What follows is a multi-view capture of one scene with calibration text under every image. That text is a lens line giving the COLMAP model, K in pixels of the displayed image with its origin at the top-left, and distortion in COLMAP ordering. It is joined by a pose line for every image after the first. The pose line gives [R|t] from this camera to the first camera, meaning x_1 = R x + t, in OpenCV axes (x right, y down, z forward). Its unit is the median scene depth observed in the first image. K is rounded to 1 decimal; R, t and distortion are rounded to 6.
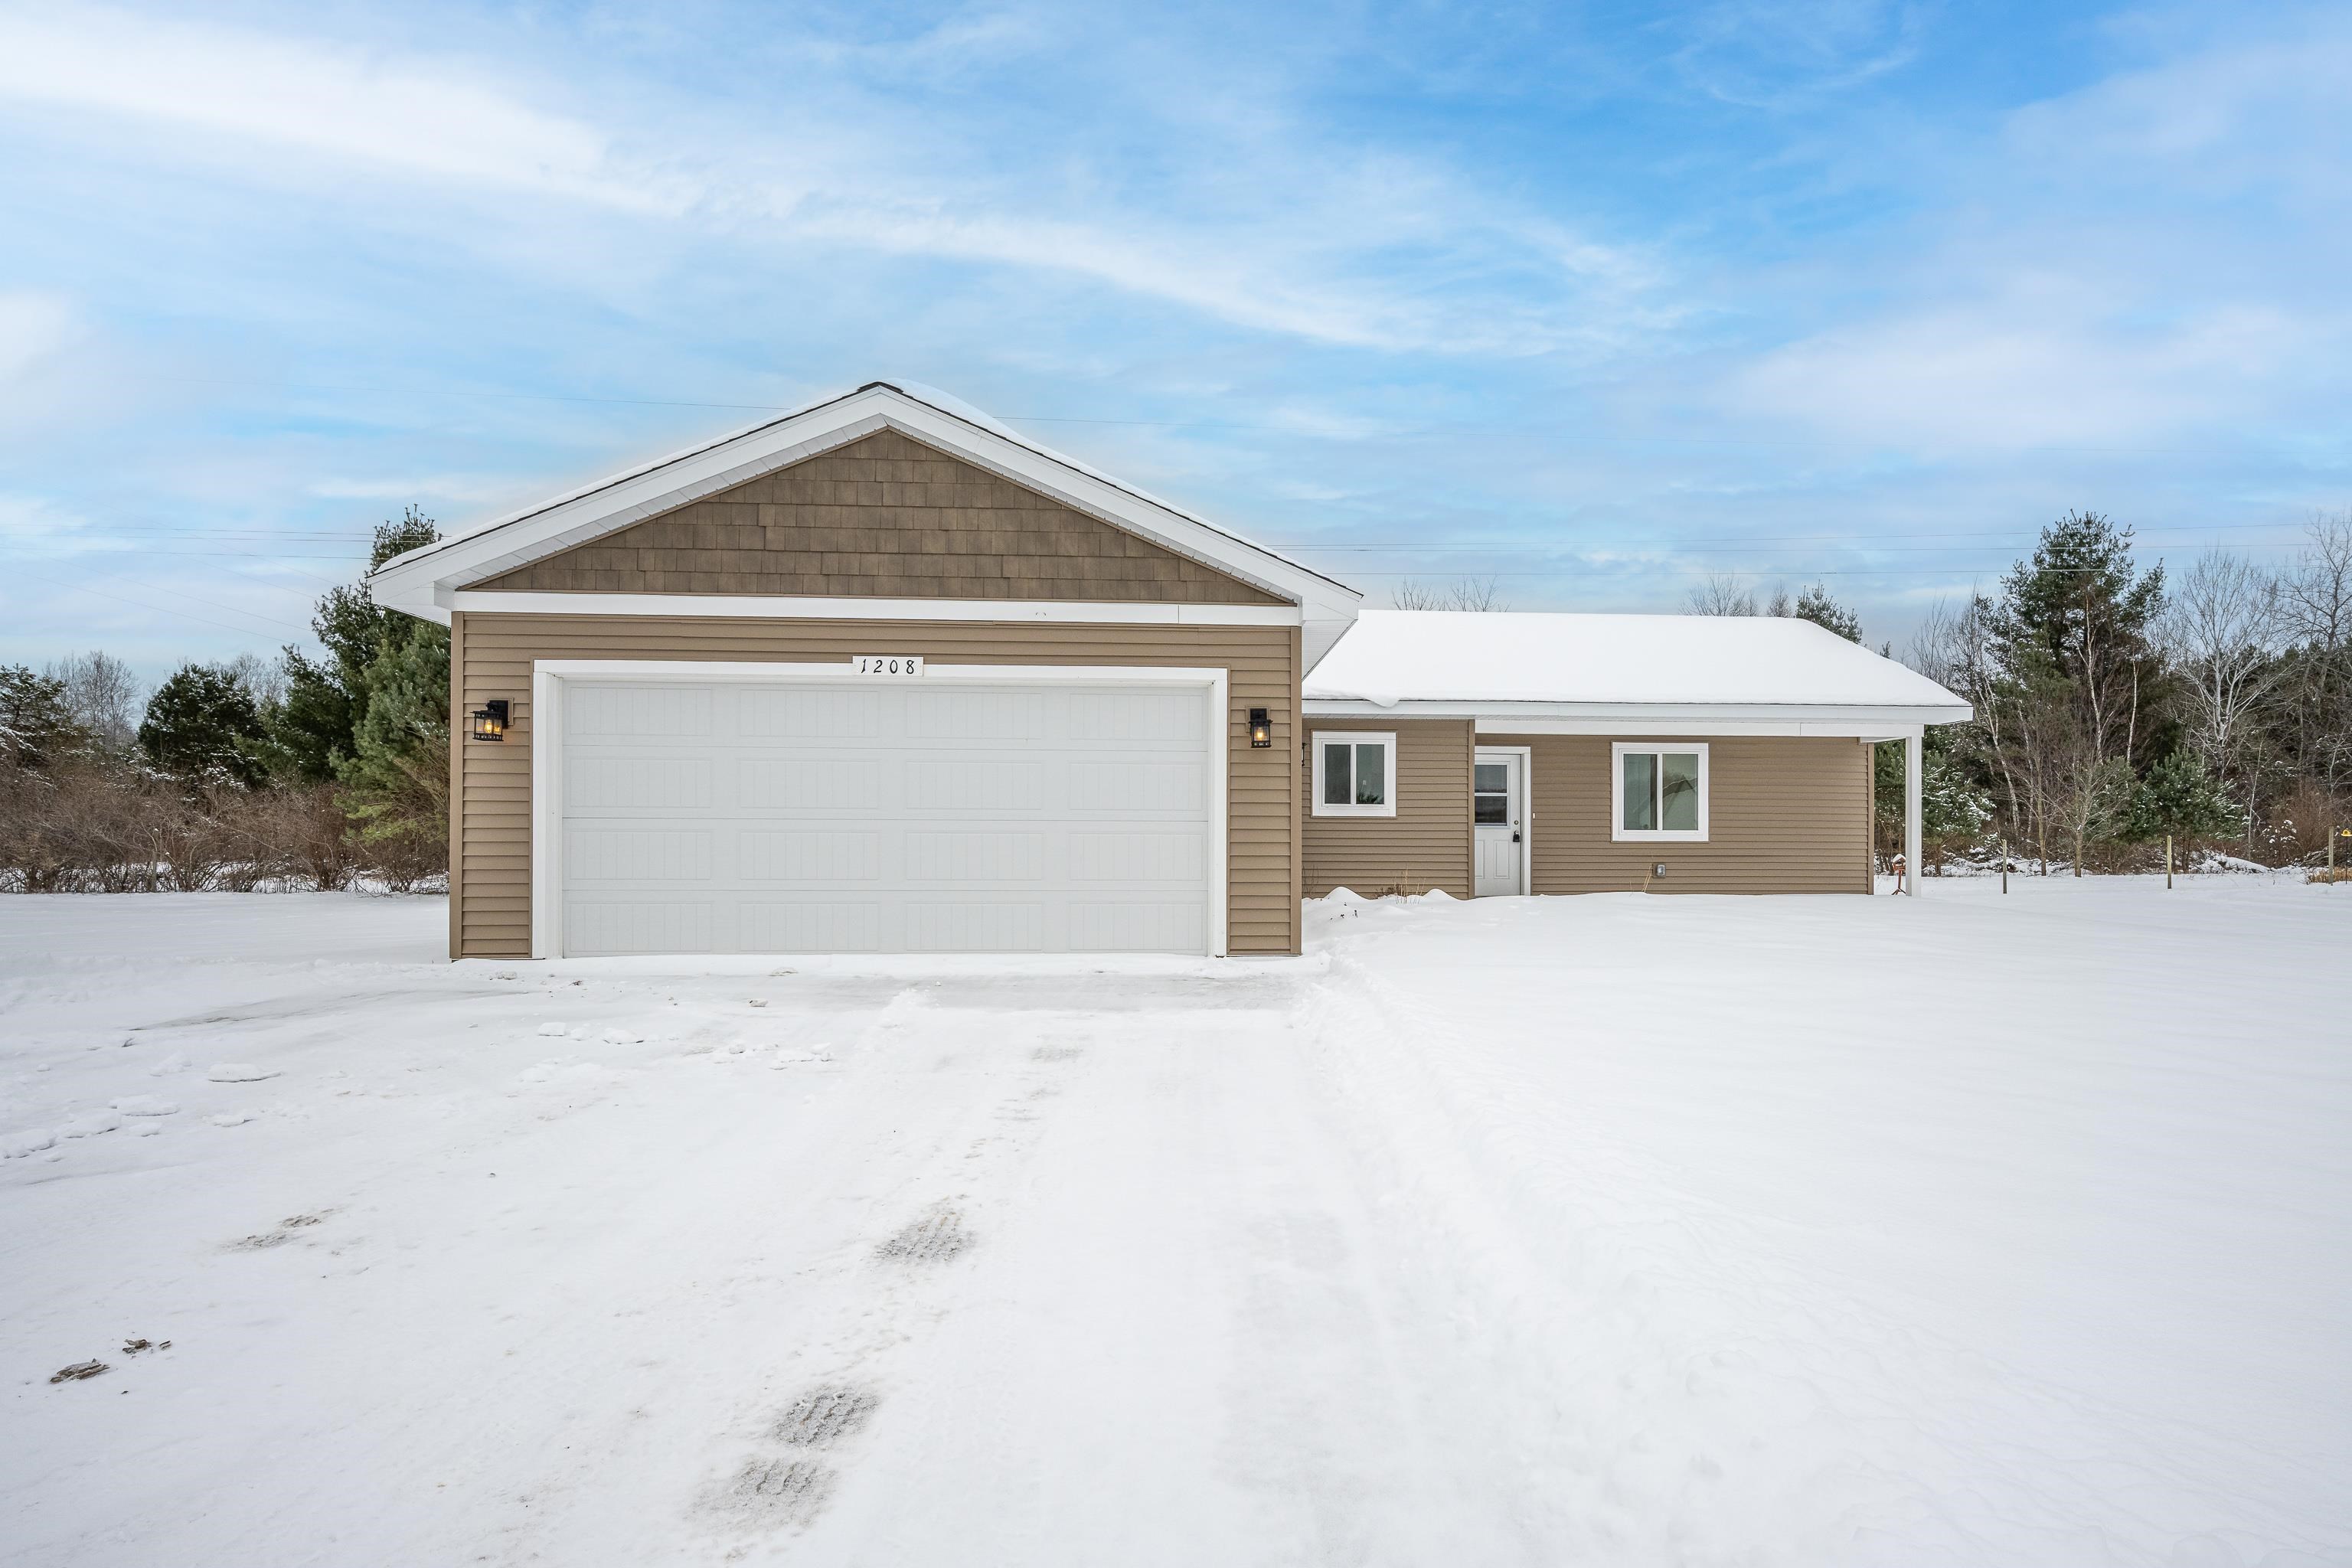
lens RADIAL K [[1282.1, 0, 1241.6], [0, 1282.1, 845.1], [0, 0, 1]] dist [-0.001626, -0.000002]
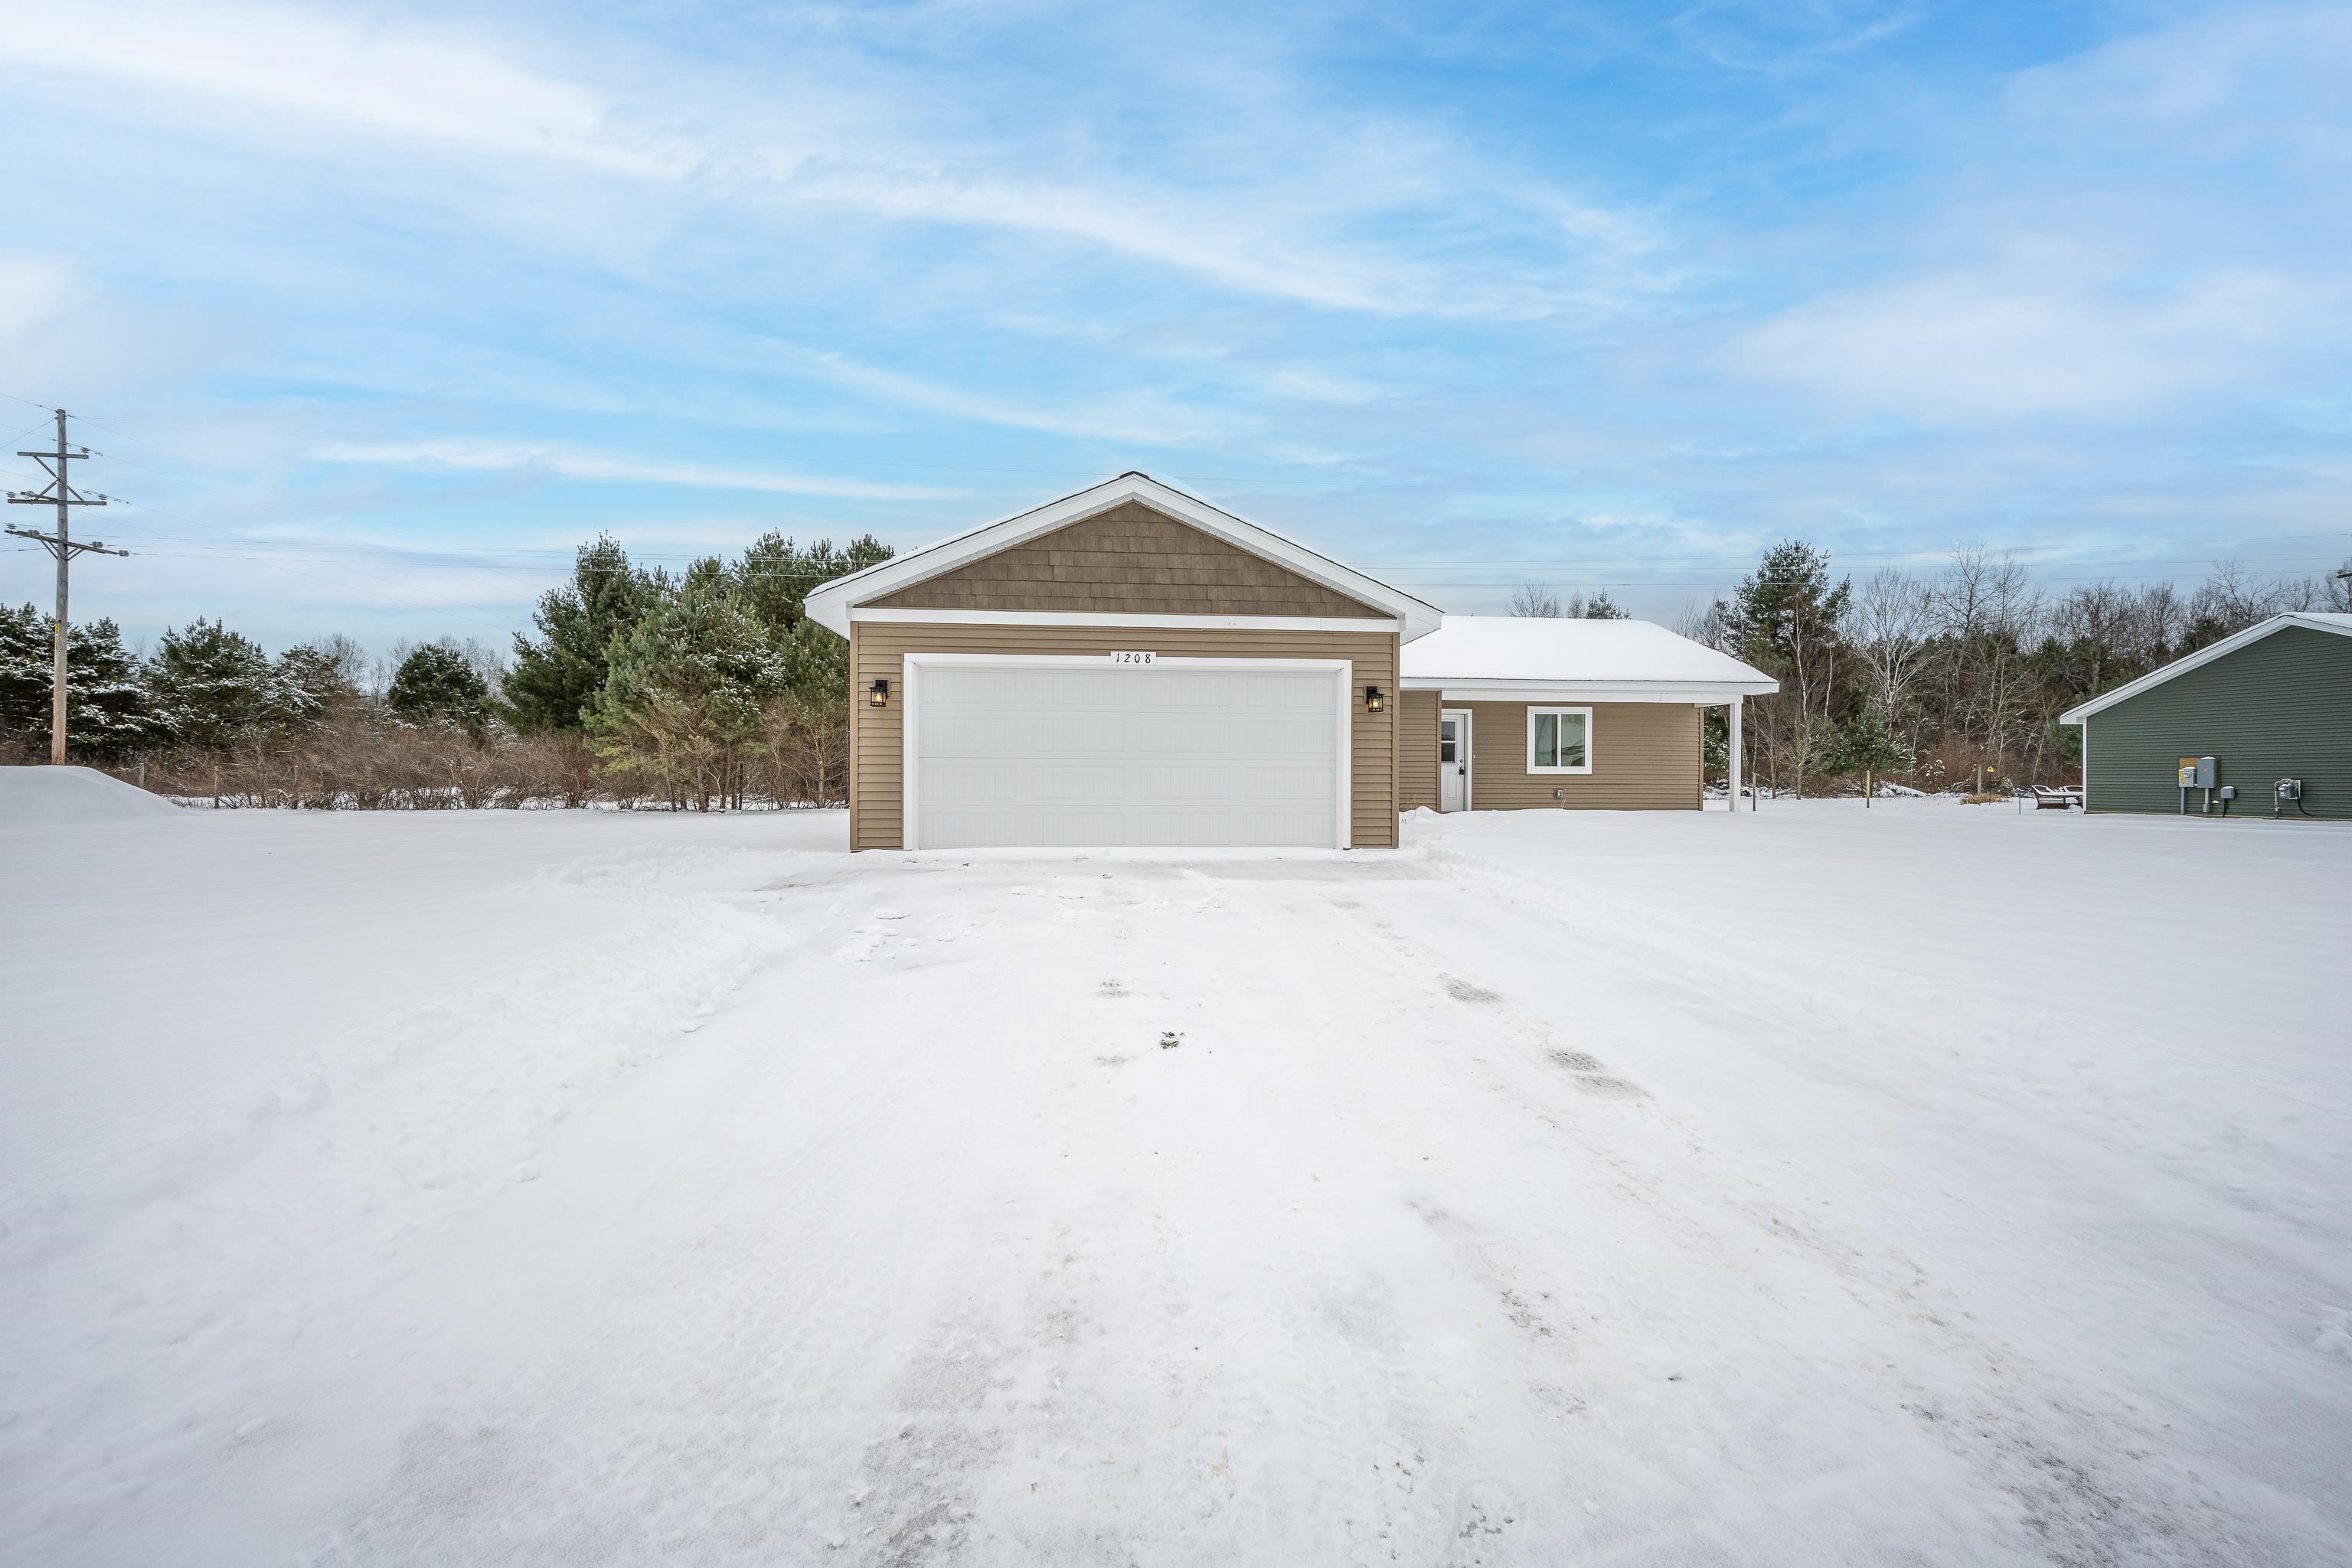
lens RADIAL K [[933.2, 0, 1176.0], [0, 933.2, 784.0], [0, 0, 1]] dist [-0.000639, -0.000067]
pose [[0.999882, 0.001114, 0.015323, -0.135006], [-0.001233, 0.999969, 0.007749, 0.000749], [-0.015314, -0.007767, 0.999853, -0.060986]]
